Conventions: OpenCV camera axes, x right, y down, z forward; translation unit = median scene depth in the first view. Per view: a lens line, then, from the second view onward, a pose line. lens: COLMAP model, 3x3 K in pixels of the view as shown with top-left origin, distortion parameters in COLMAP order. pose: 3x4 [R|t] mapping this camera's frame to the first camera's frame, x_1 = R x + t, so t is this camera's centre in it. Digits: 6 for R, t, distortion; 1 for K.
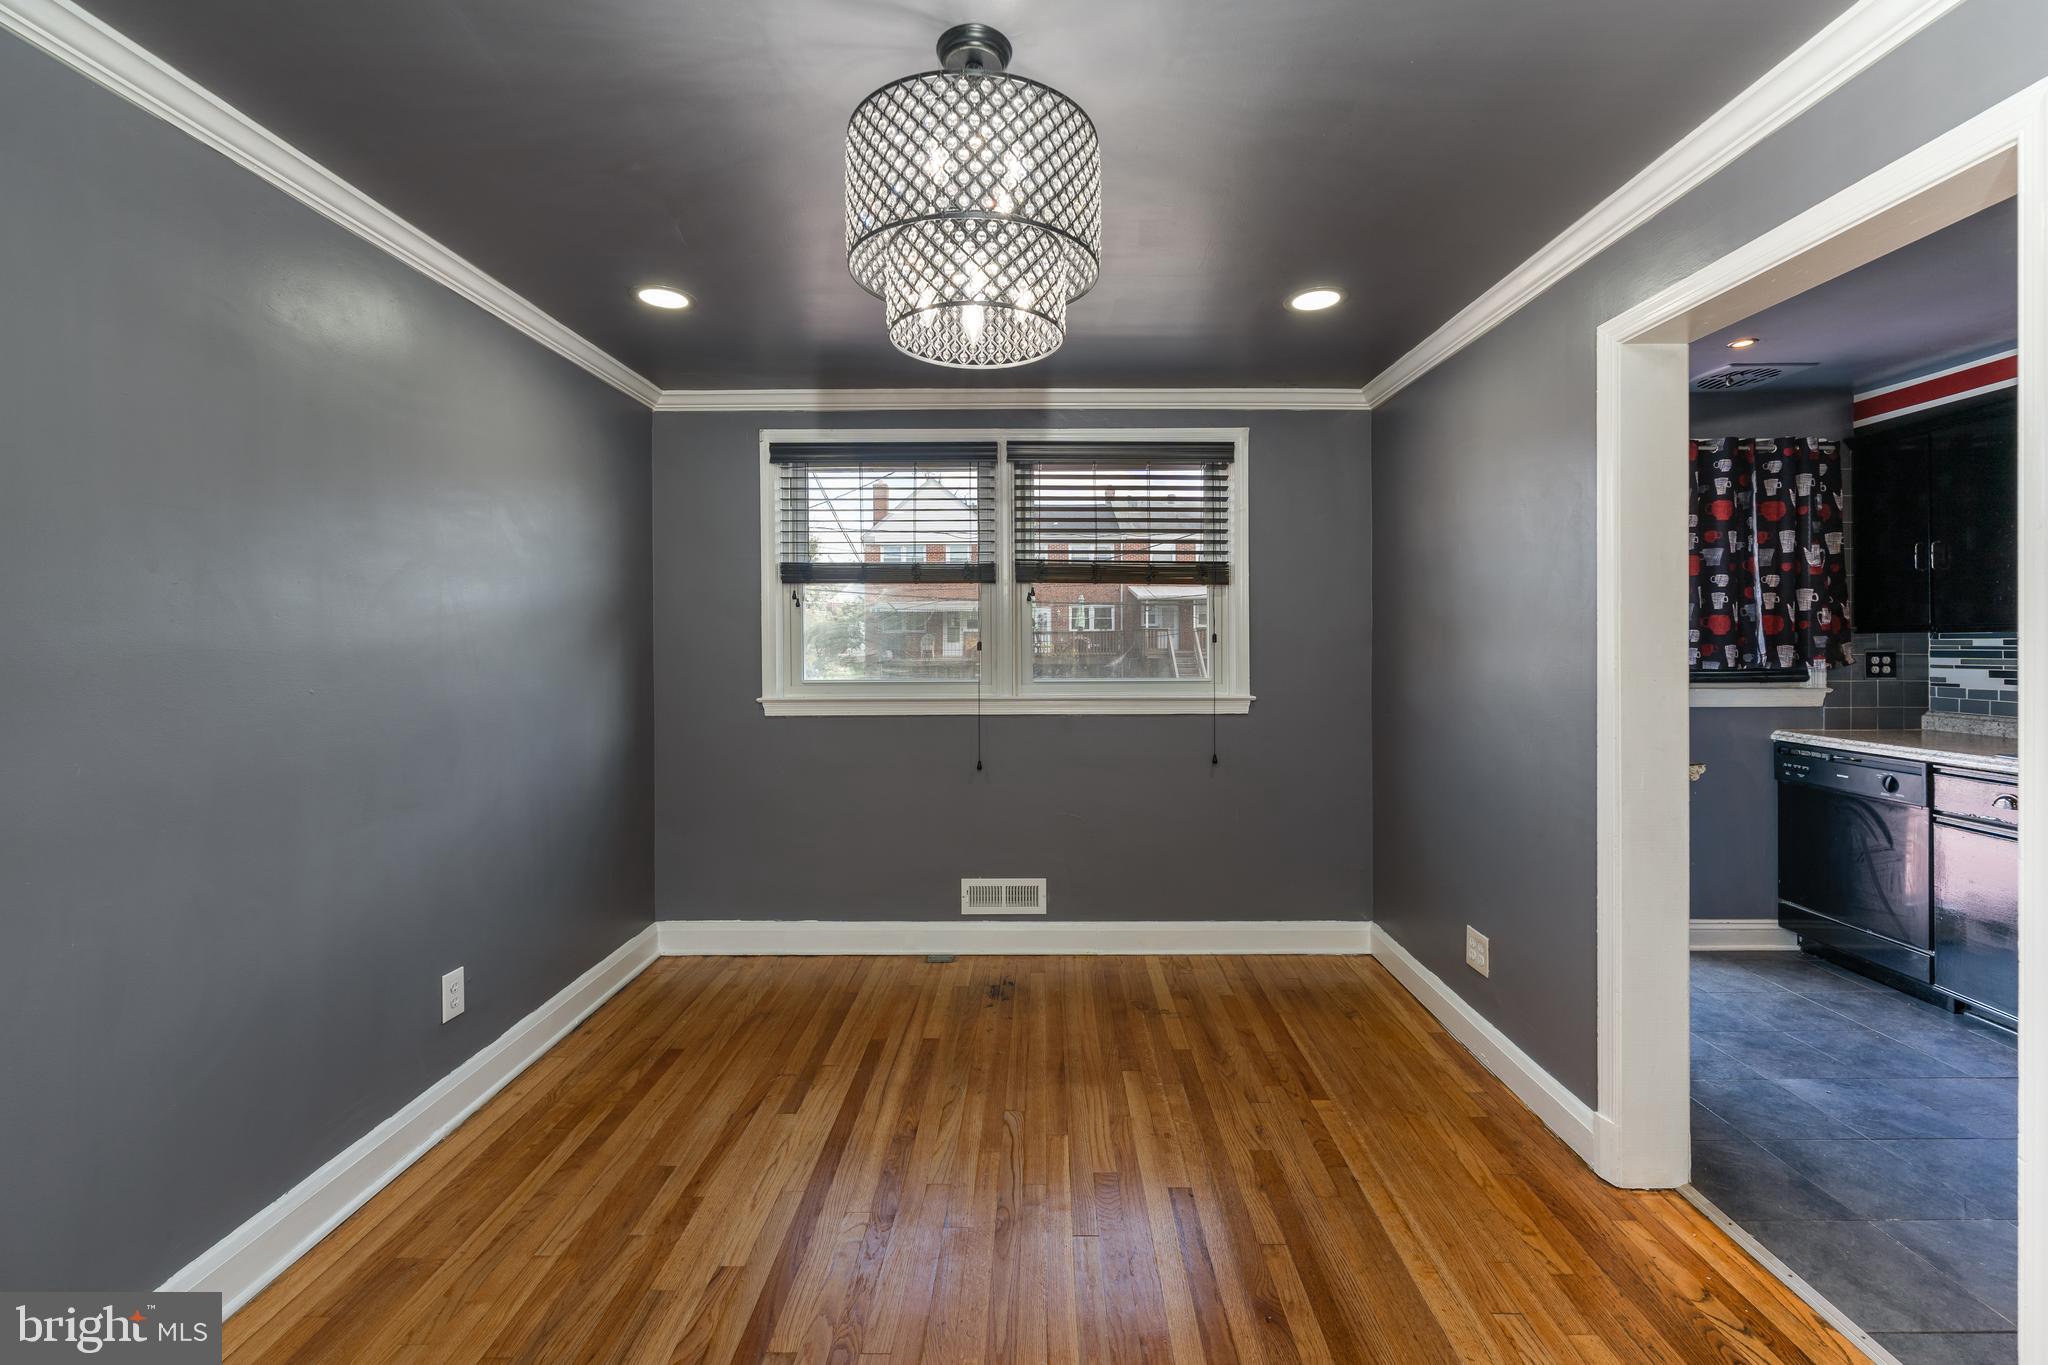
lens RADIAL K [[864.5, 0, 1023.3], [0, 864.5, 640.3], [0, 0, 1]] dist [0.000265, -0.000576]
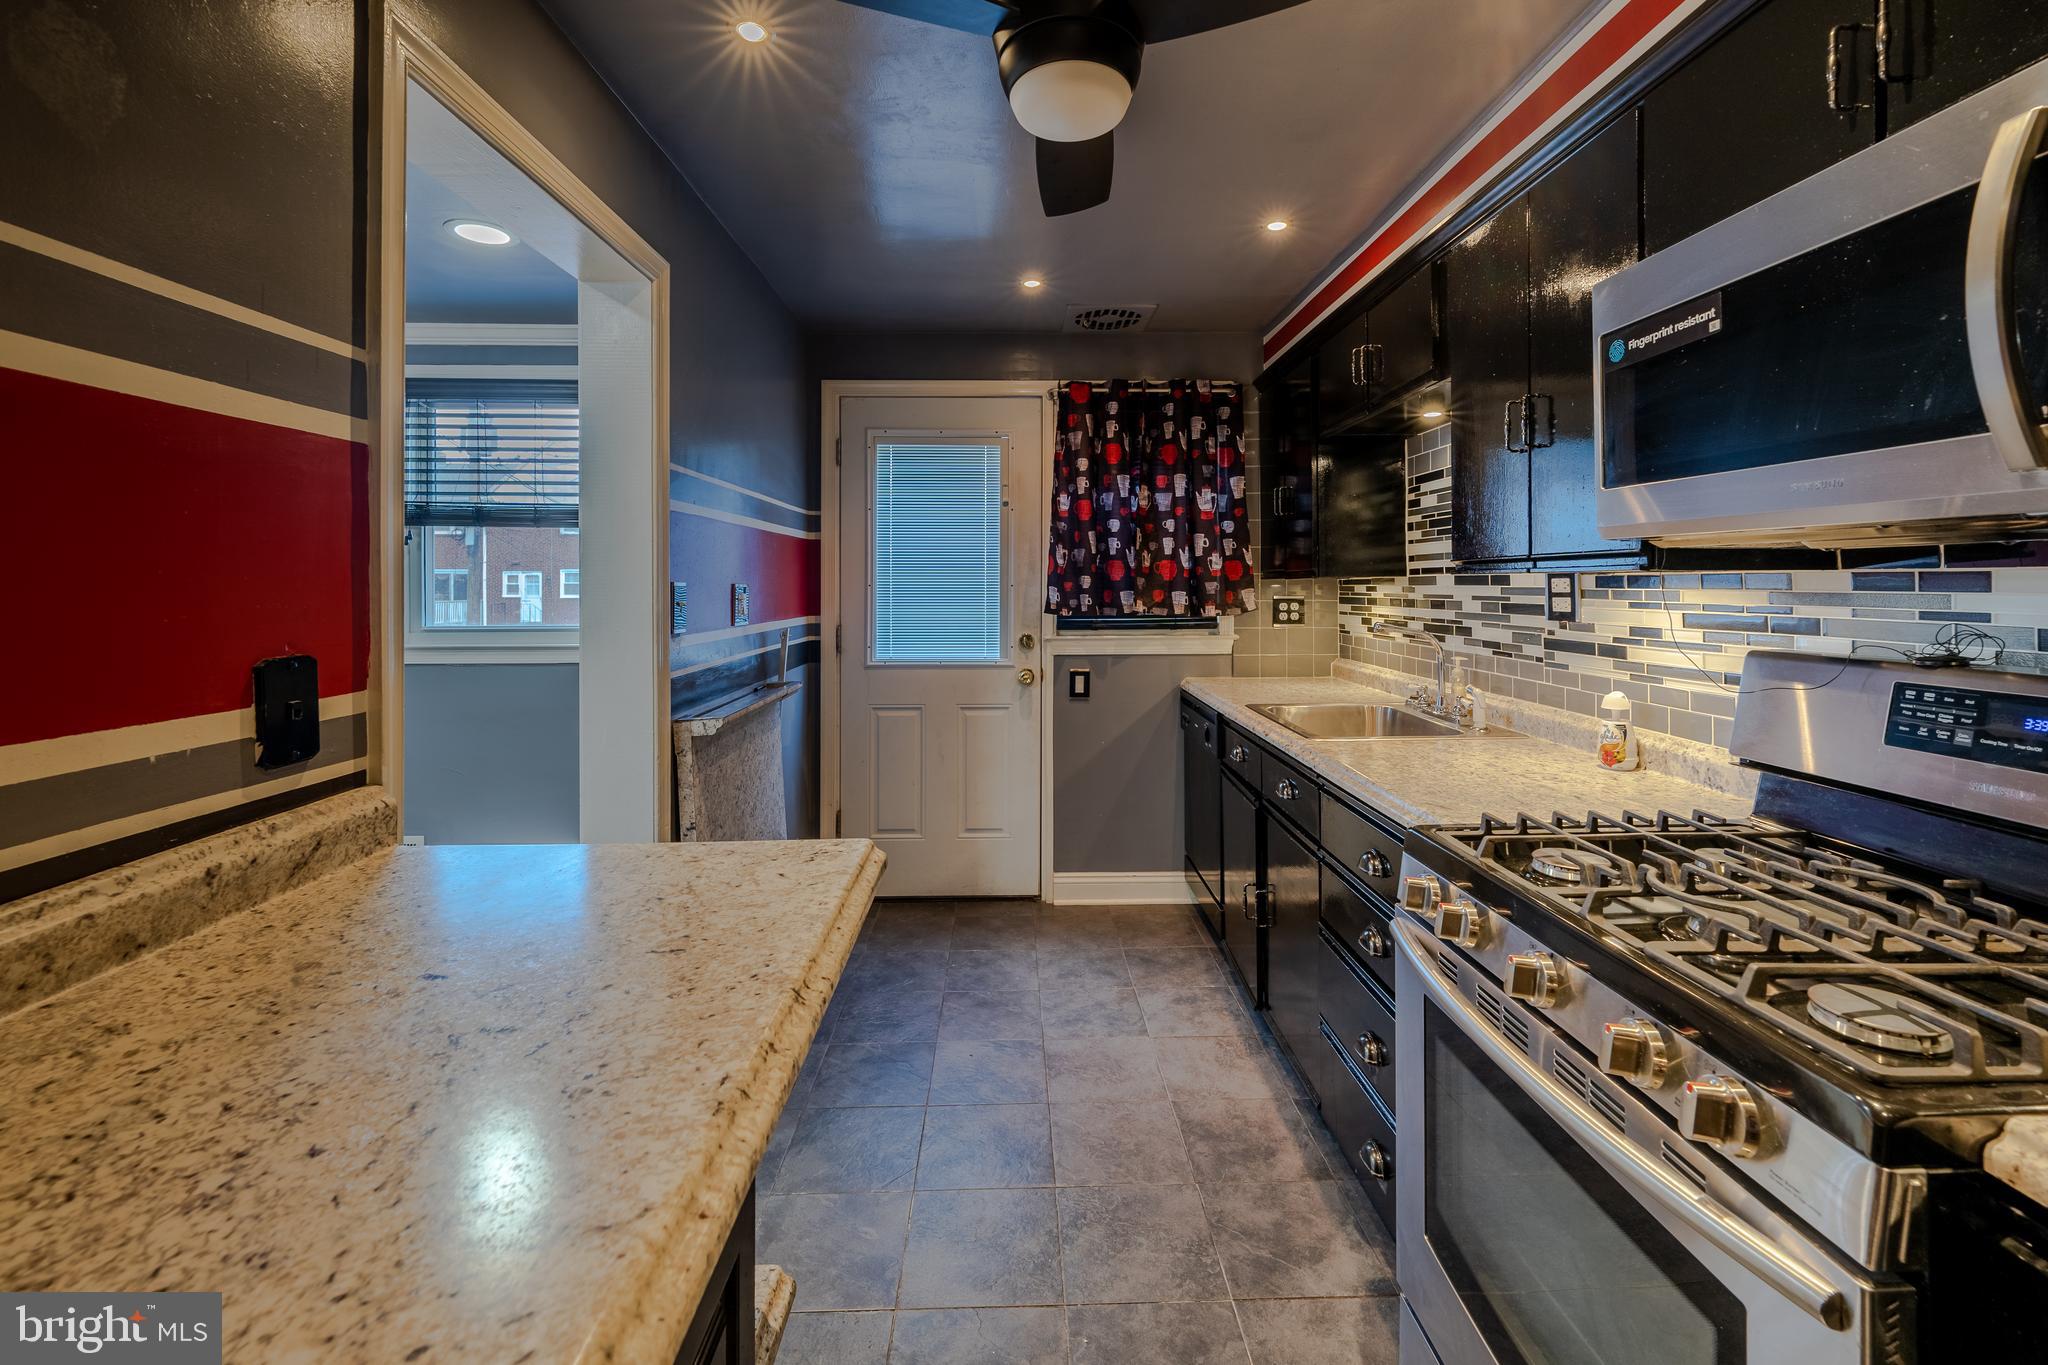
lens RADIAL K [[877.8, 0, 1026.6], [0, 877.8, 578.6], [0, 0, 1]] dist [-0.002532, -0.000344]
pose [[0.999475, 0.000520, 0.032400, 0.684796], [-0.000365, 0.999988, -0.004789, -0.004179], [-0.032402, 0.004774, 0.999464, 0.011196]]
